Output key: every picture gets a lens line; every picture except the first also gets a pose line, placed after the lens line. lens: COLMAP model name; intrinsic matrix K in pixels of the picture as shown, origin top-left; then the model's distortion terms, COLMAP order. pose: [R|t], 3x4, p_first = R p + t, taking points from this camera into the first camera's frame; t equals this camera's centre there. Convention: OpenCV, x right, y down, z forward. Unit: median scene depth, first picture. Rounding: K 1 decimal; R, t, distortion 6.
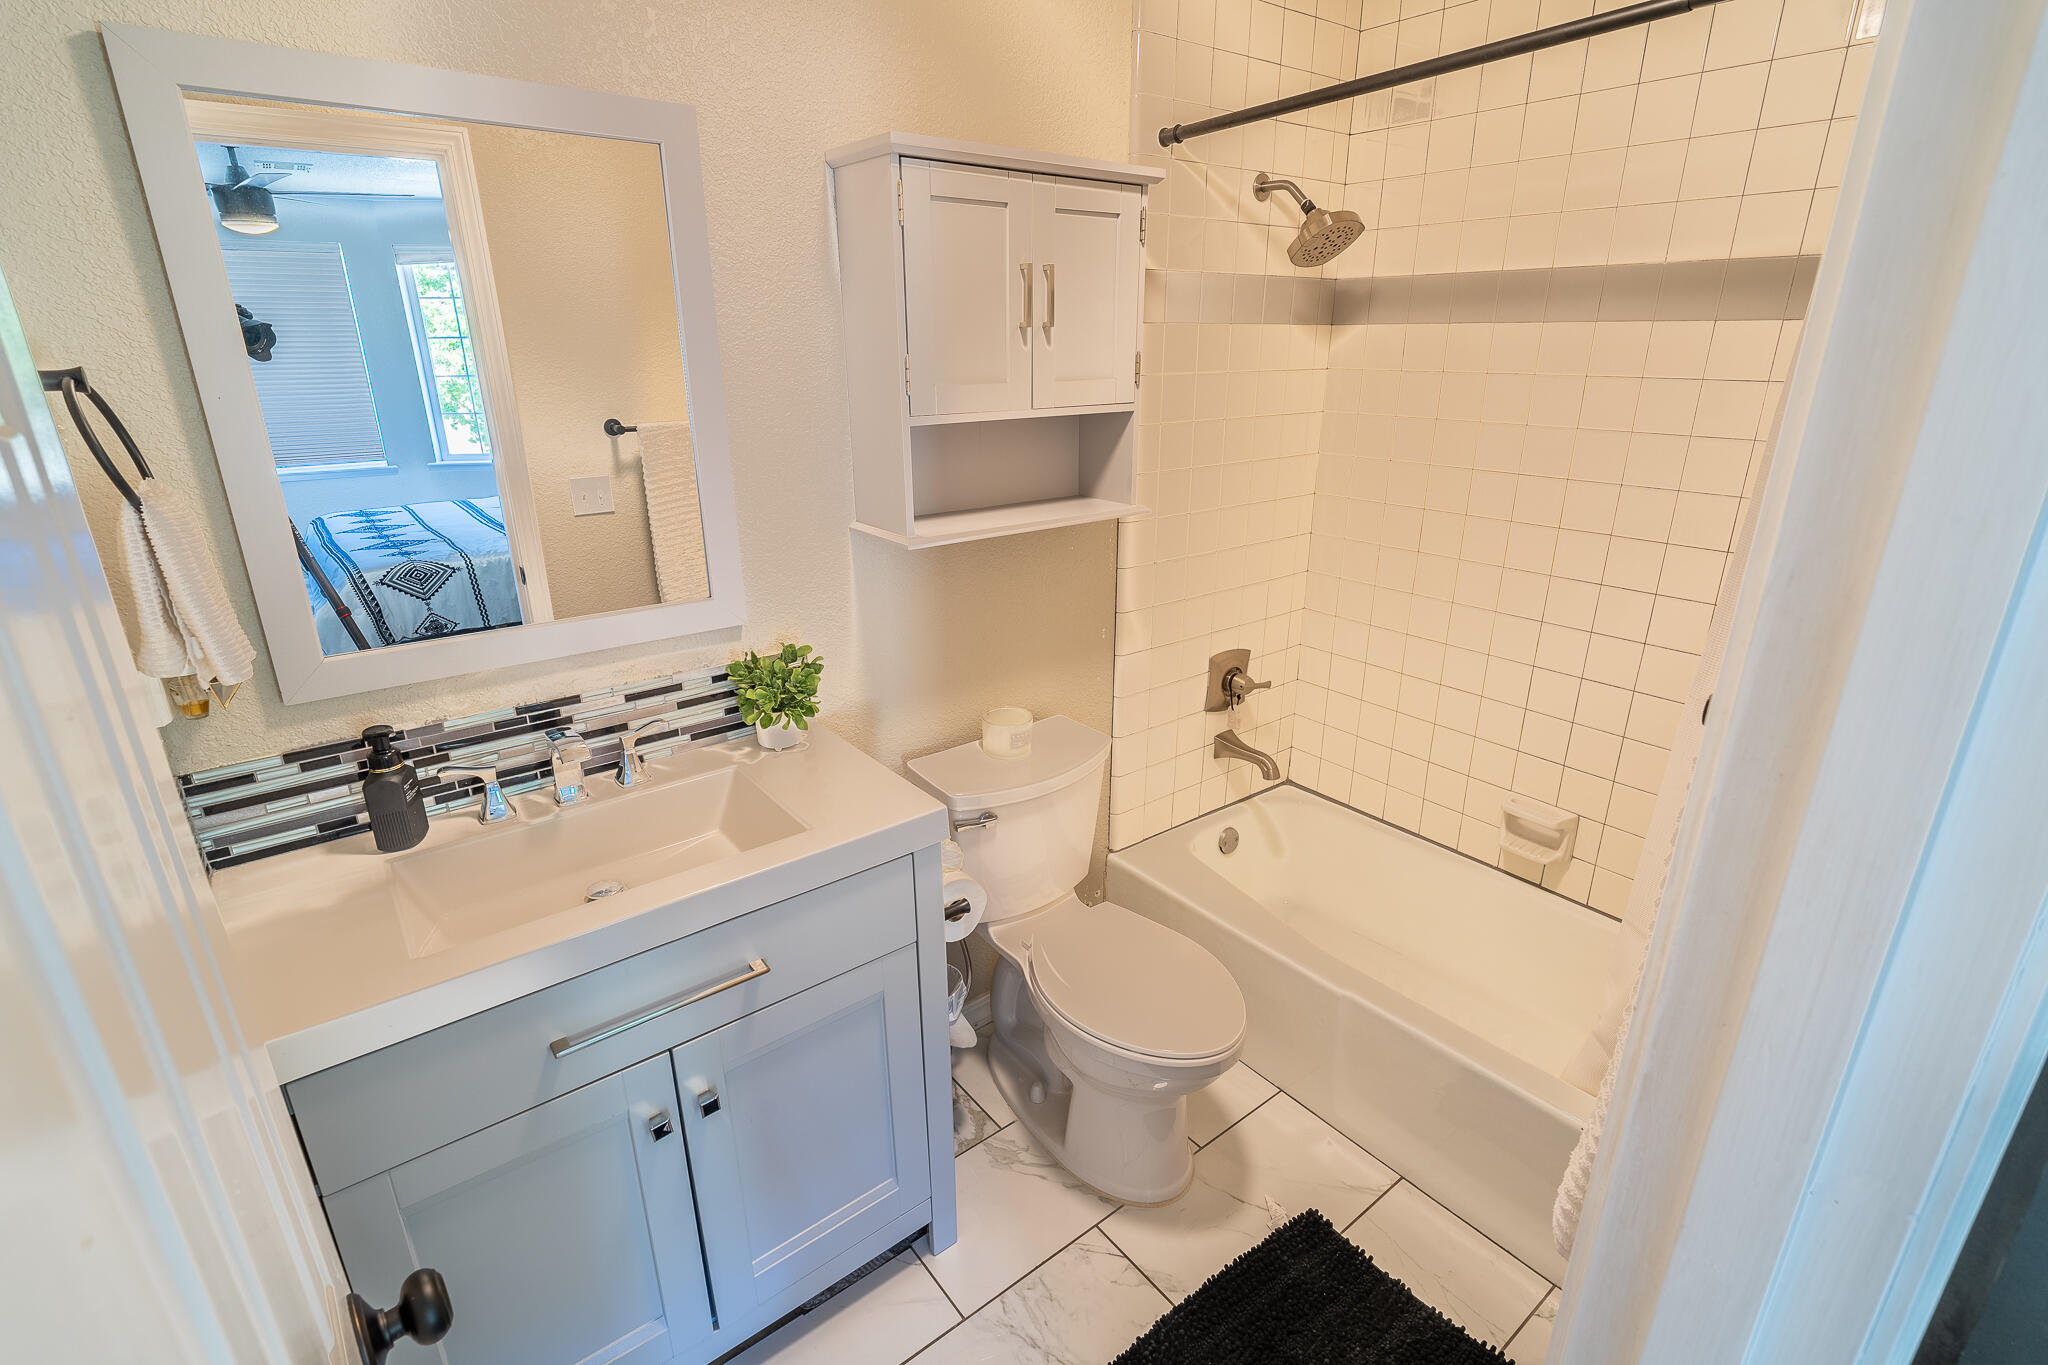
lens RADIAL K [[953.9, 0, 1027.2], [0, 953.9, 676.2], [0, 0, 1]] dist [-0.021183, -0.000347]
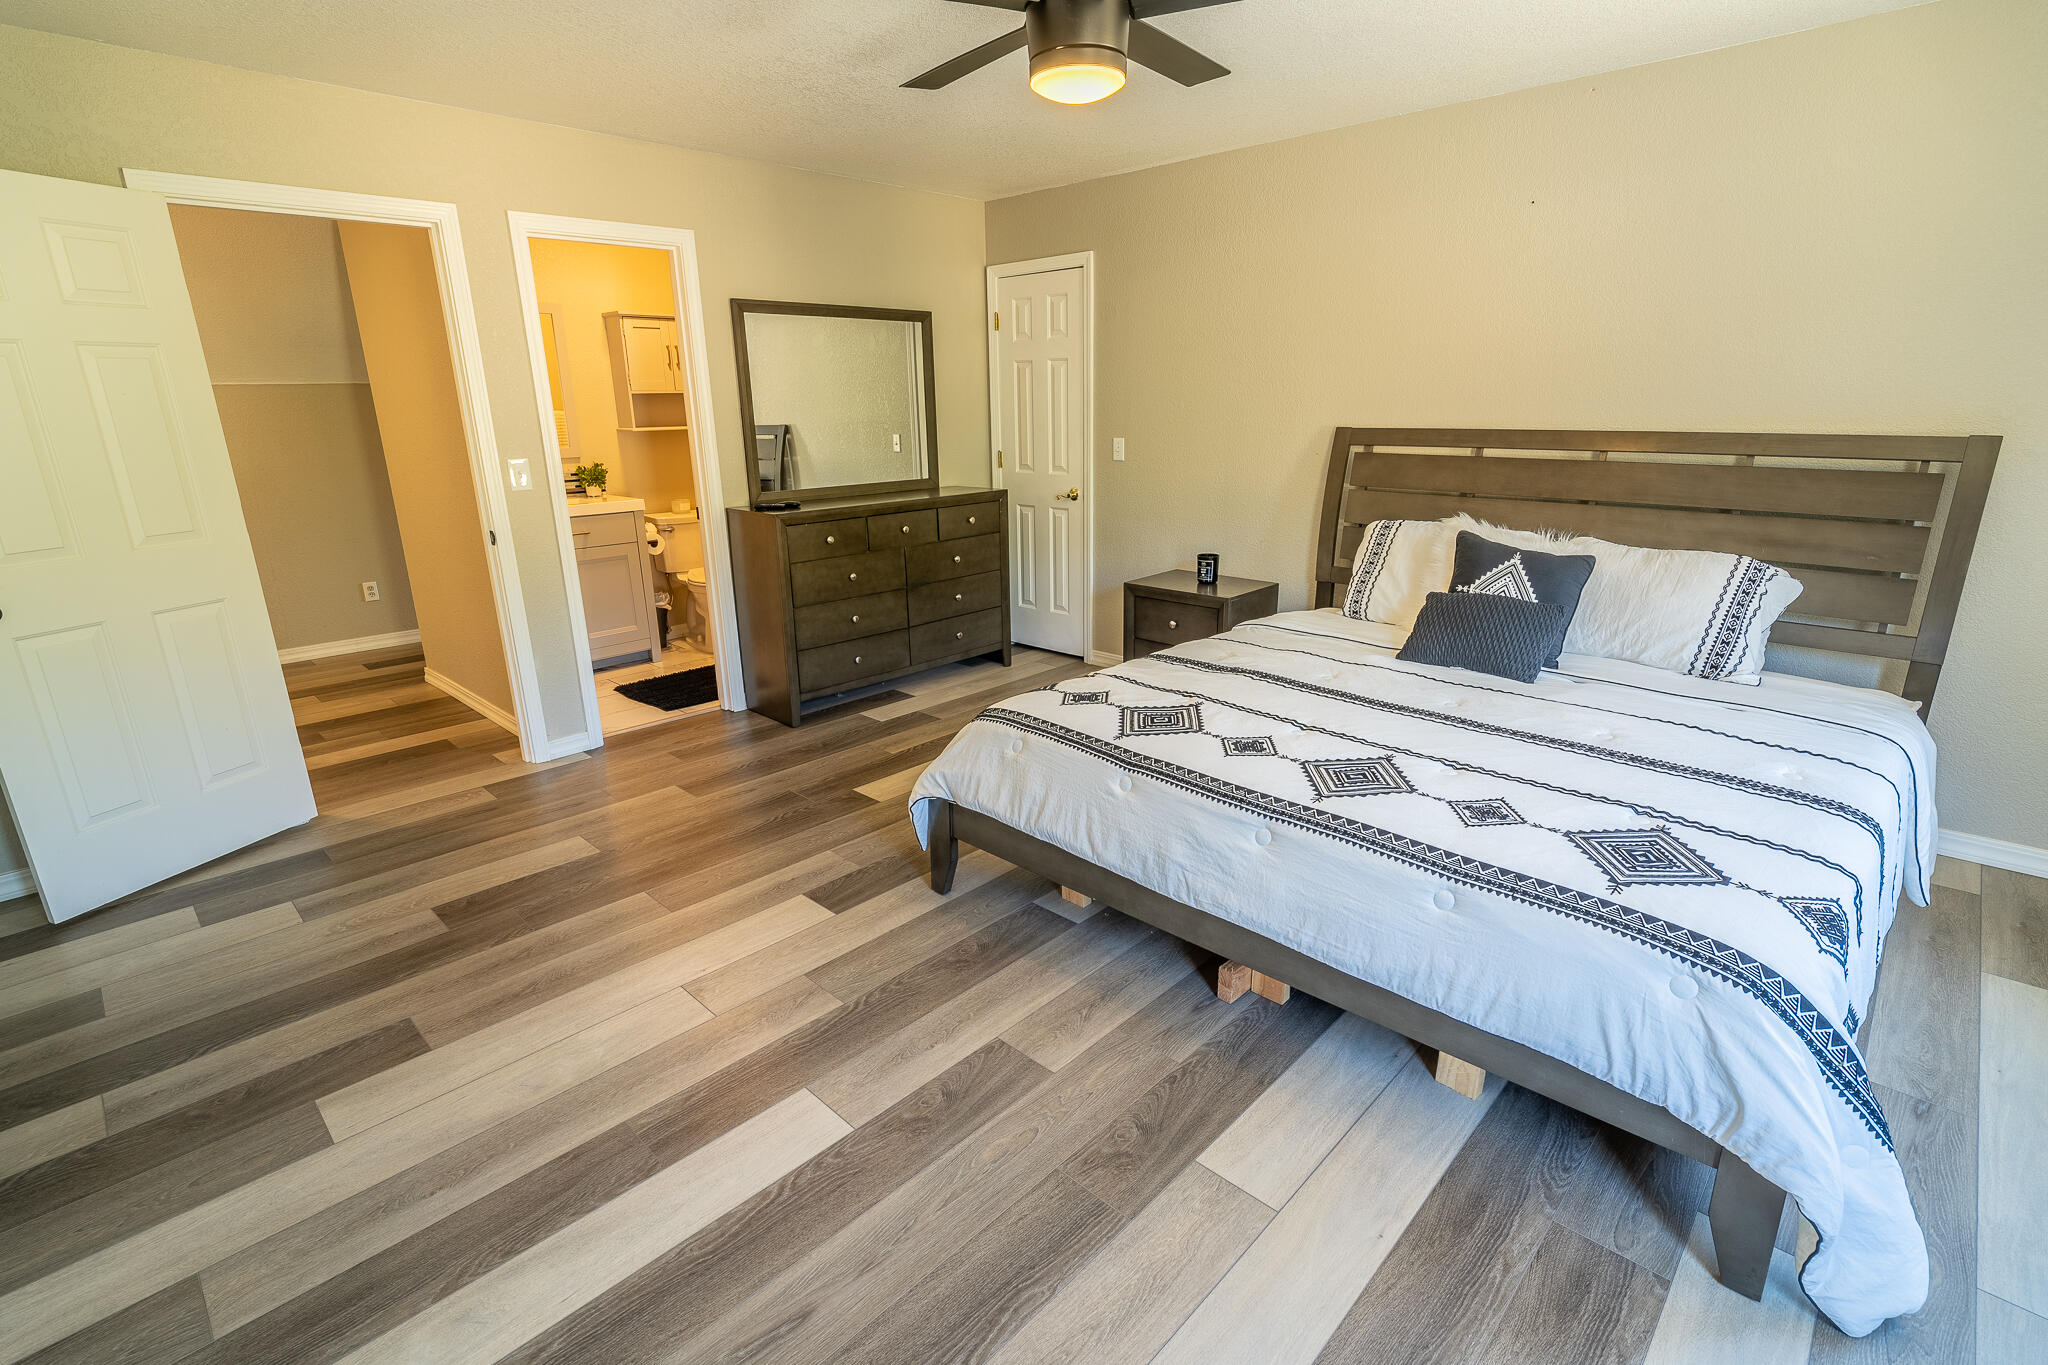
lens RADIAL K [[953.9, 0, 1022.4], [0, 953.9, 690.7], [0, 0, 1]] dist [-0.021183, -0.000347]
pose [[0.992300, -0.057183, 0.109863, 0.776754], [0.062210, 0.997141, -0.042882, 0.951730], [-0.107096, 0.049386, 0.993021, -2.276290]]
